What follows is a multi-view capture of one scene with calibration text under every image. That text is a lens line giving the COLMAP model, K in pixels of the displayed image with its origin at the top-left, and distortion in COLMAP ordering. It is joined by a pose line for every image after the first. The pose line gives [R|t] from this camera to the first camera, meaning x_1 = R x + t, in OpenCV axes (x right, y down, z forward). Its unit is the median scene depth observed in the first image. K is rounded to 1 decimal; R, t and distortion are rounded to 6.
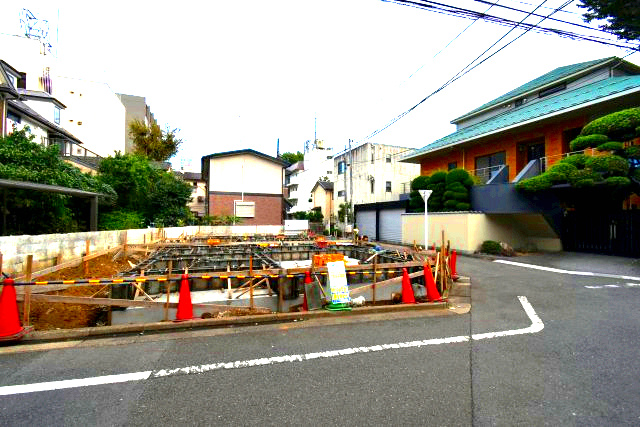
lens RADIAL K [[281.9, 0, 319.7], [0, 281.9, 213.0], [0, 0, 1]] dist [0.008995, -0.004667]
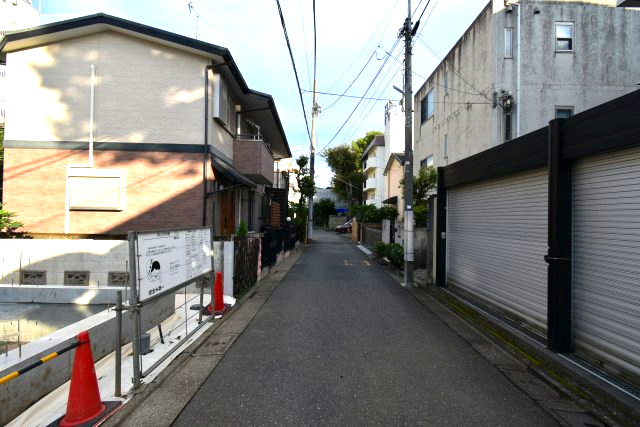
lens RADIAL K [[281.9, 0, 319.6], [0, 281.9, 215.0], [0, 0, 1]] dist [0.008995, -0.004667]
pose [[0.929533, 0.002070, -0.368734, 0.206974], [0.001961, 0.999942, 0.010559, 0.026207], [0.368735, -0.010538, 0.929475, 1.225965]]
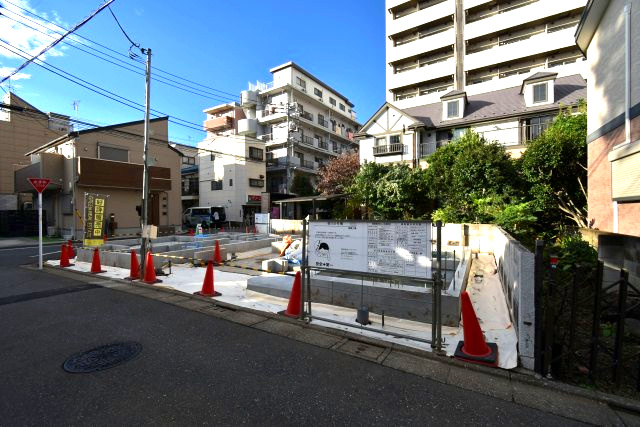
lens RADIAL K [[281.9, 0, 319.3], [0, 281.9, 215.1], [0, 0, 1]] dist [0.008995, -0.004667]
pose [[-0.773907, 0.004727, -0.633282, 0.196548], [0.017790, 0.999740, -0.014278, 0.039951], [0.633050, -0.022316, -0.773789, 1.620820]]
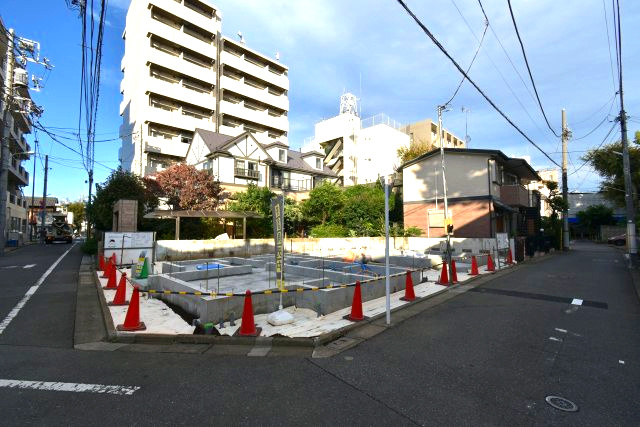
lens RADIAL K [[281.9, 0, 318.8], [0, 281.9, 214.4], [0, 0, 1]] dist [0.008995, -0.004667]
pose [[0.404195, -0.057154, -0.912886, 0.593786], [0.028740, 0.998347, -0.049779, 0.012173], [0.914221, -0.006116, 0.405169, 0.499823]]
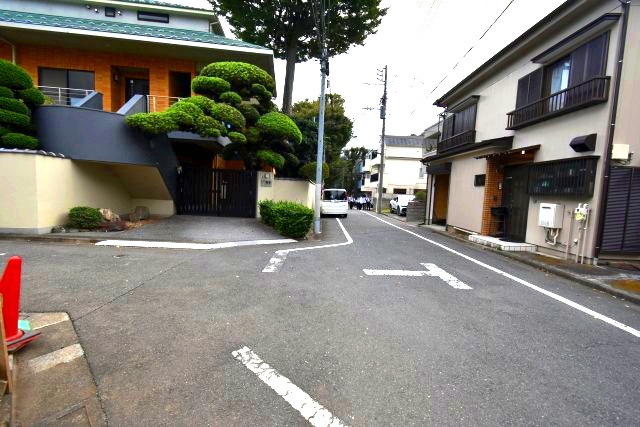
lens RADIAL K [[281.9, 0, 320.6], [0, 281.9, 212.9], [0, 0, 1]] dist [0.008995, -0.004667]
pose [[0.265171, -0.071673, 0.961534, 0.165160], [-0.065431, 0.993597, 0.092107, 0.023223], [-0.961979, -0.087338, 0.258783, 0.364456]]
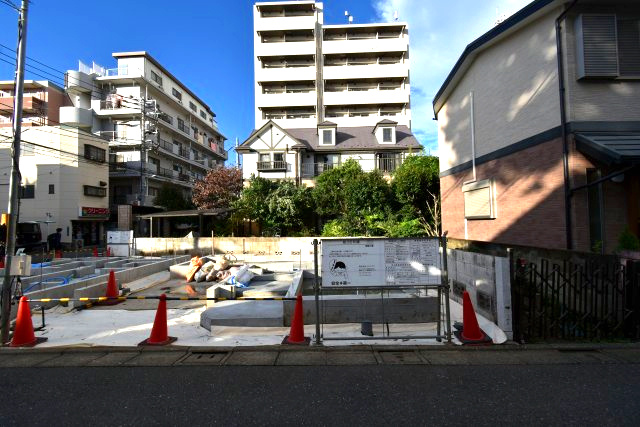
lens RADIAL K [[281.9, 0, 319.6], [0, 281.9, 215.0], [0, 0, 1]] dist [0.008995, -0.004667]
pose [[-0.352348, -0.030800, -0.935362, 0.297166], [0.039981, 0.998050, -0.047925, 0.028744], [0.935015, -0.054283, -0.350429, 1.478190]]
